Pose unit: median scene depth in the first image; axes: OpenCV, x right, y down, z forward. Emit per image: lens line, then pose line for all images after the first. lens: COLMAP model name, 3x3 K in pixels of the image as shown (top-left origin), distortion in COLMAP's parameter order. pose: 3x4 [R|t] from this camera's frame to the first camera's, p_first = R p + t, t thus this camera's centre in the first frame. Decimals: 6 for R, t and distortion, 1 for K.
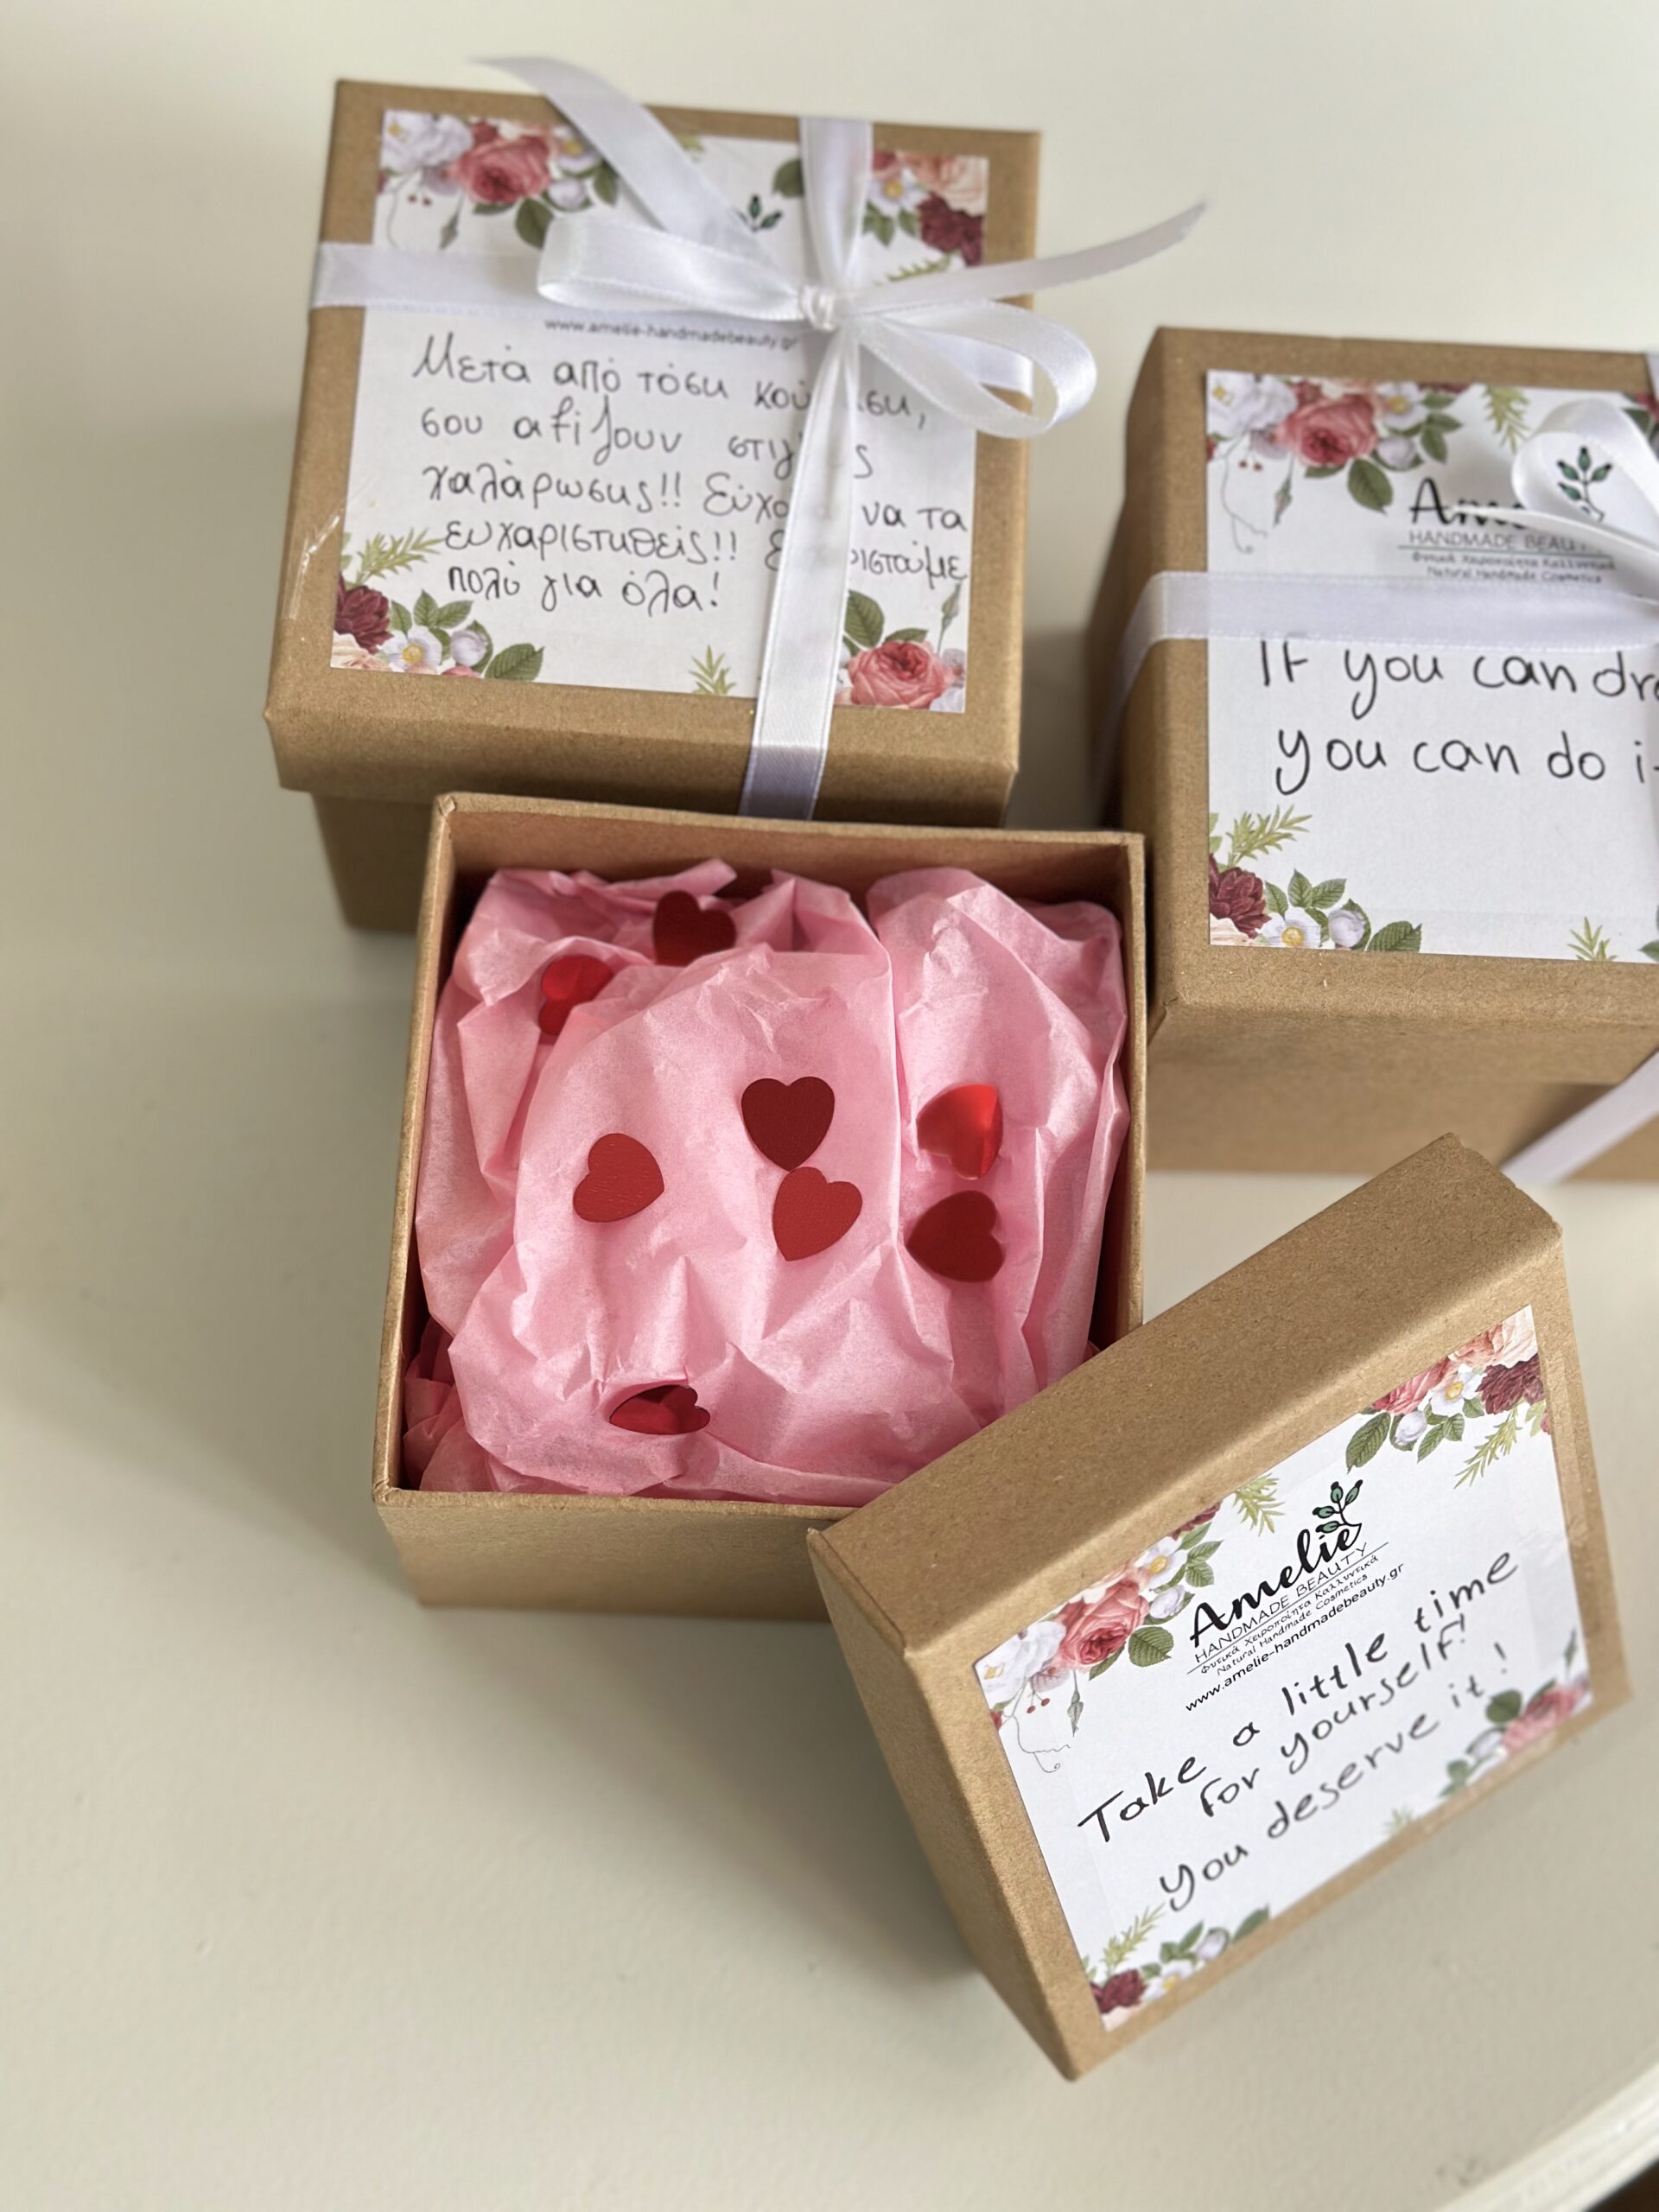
lens RADIAL K [[3152.4, 0, 828.8], [0, 3152.4, 1210.8], [0, 0, 1]] dist [0.160875, -0.017463]
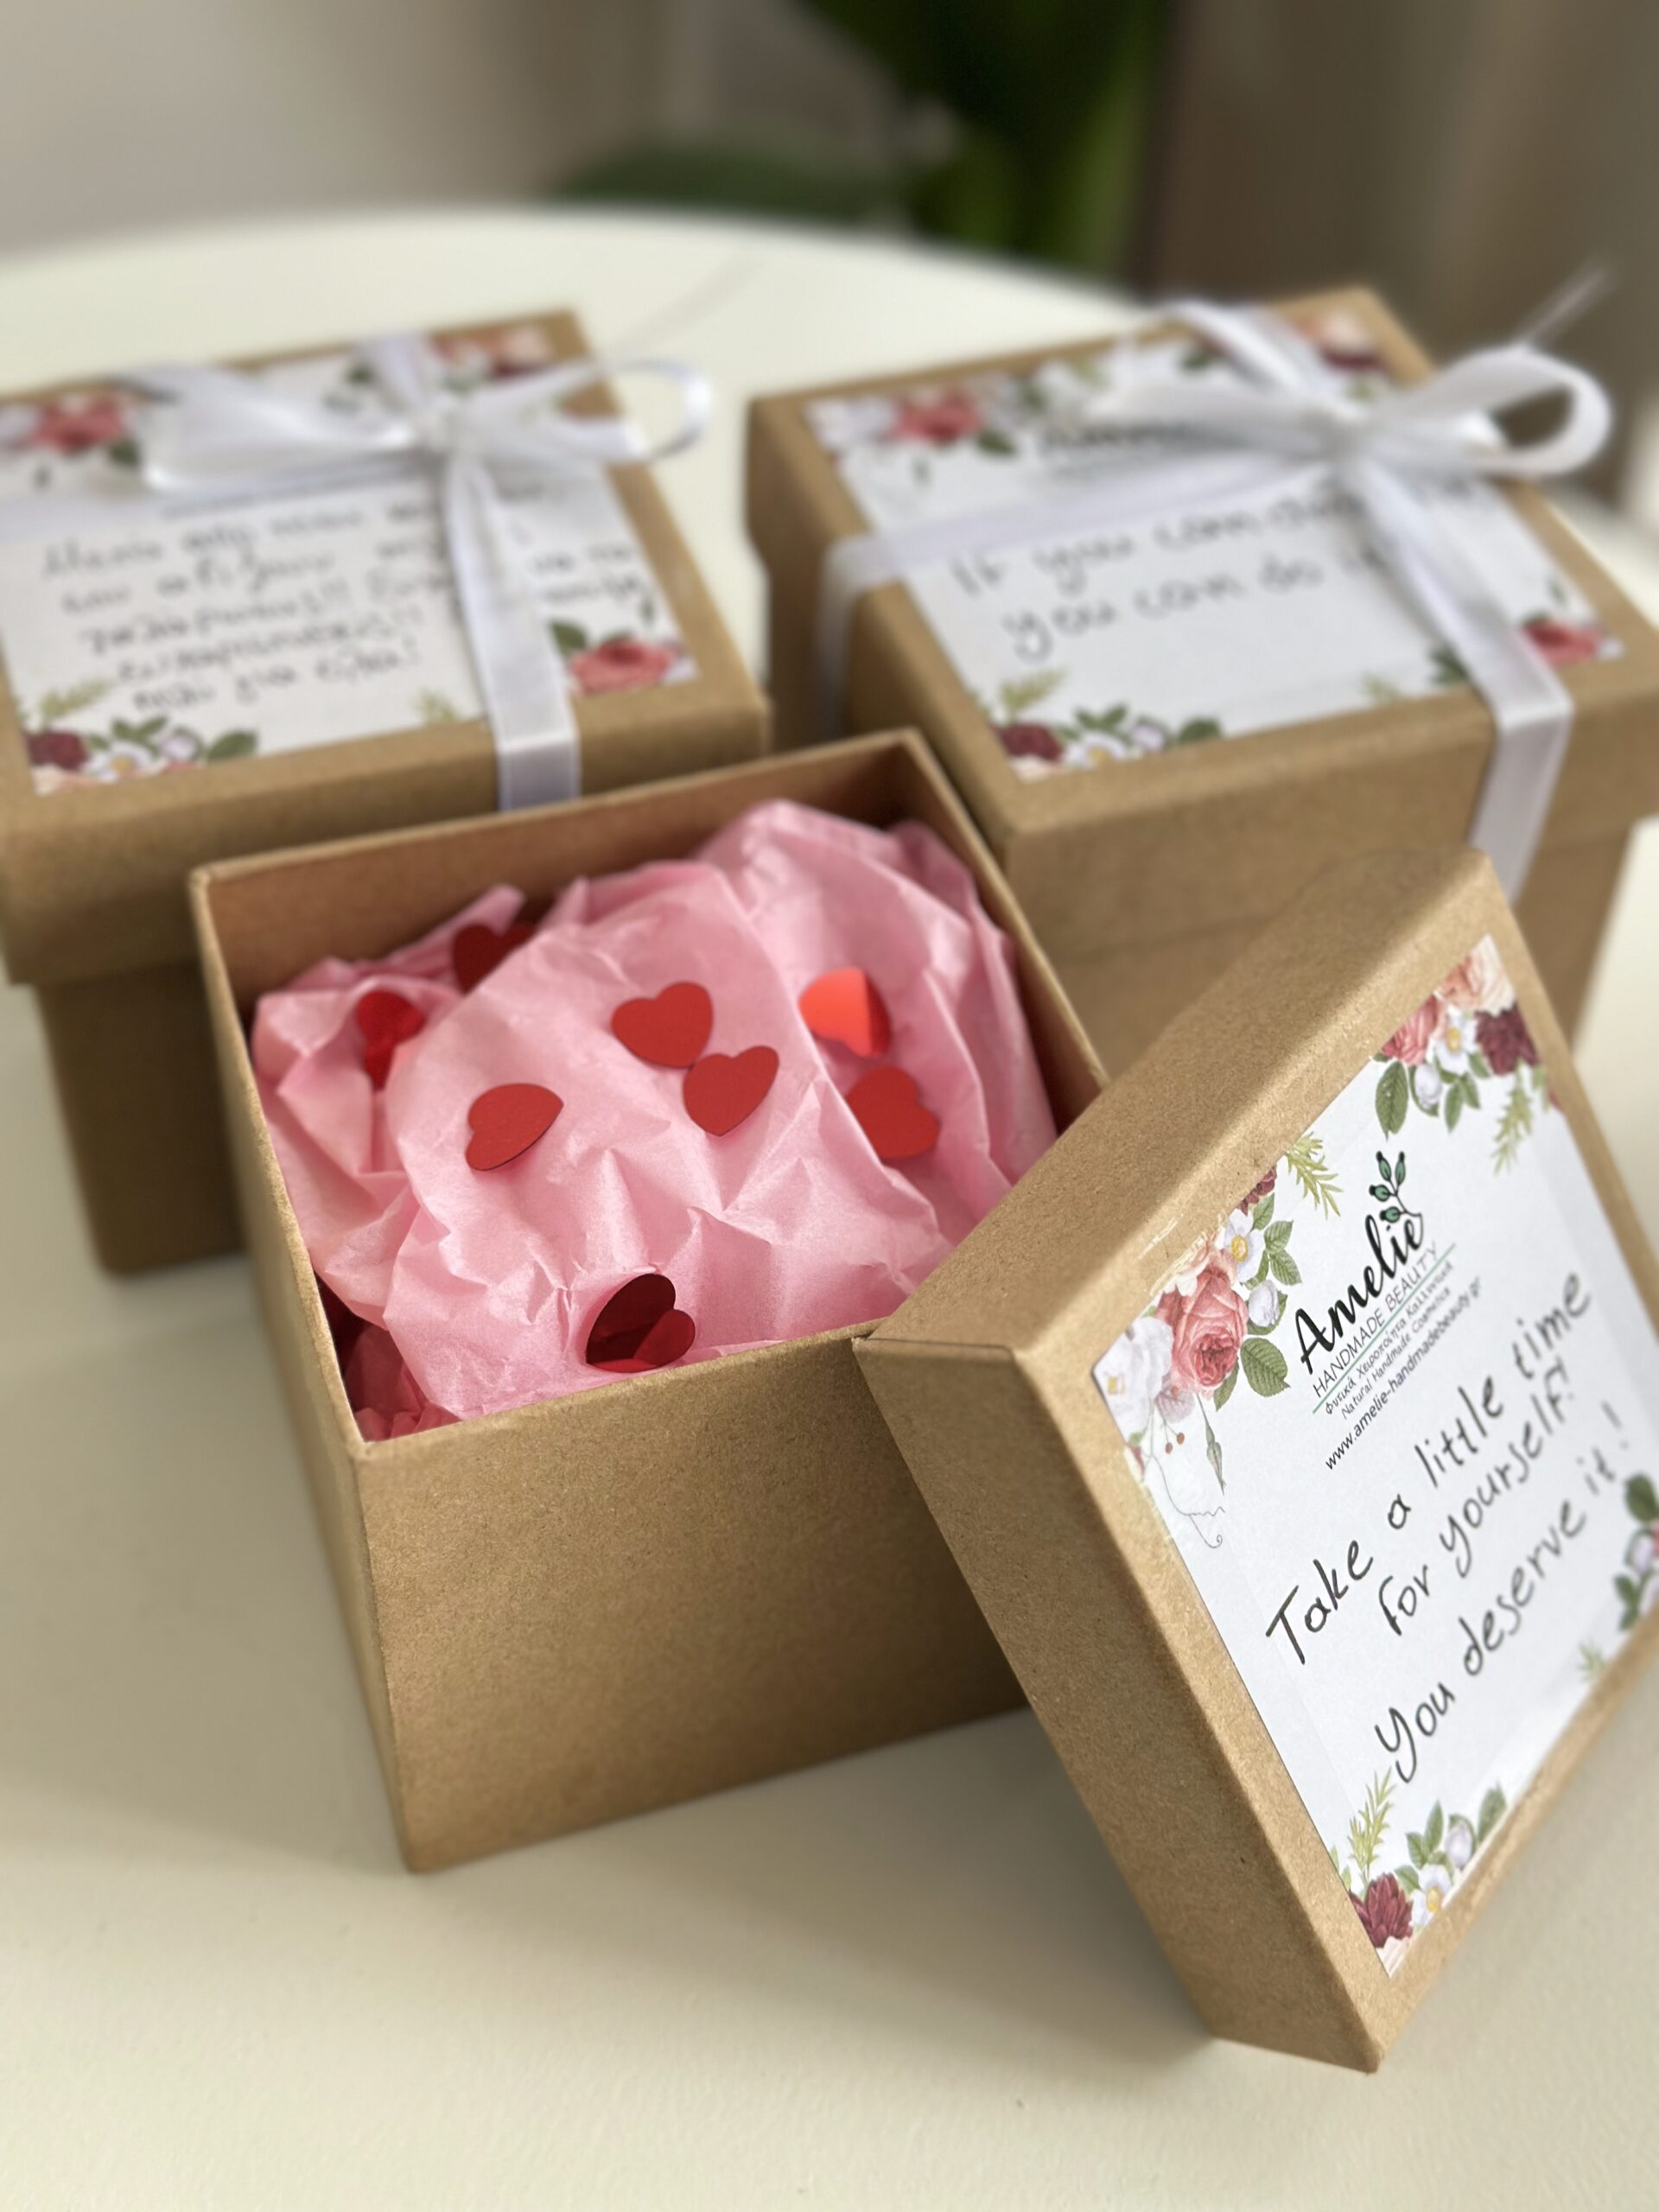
lens RADIAL K [[3152.4, 0, 828.8], [0, 3152.4, 1210.8], [0, 0, 1]] dist [0.160875, -0.017463]
pose [[0.936333, -0.285692, 0.204107, -0.163753], [0.345276, 0.854762, -0.387512, 0.370492], [-0.063754, 0.433314, 0.898985, 0.197245]]
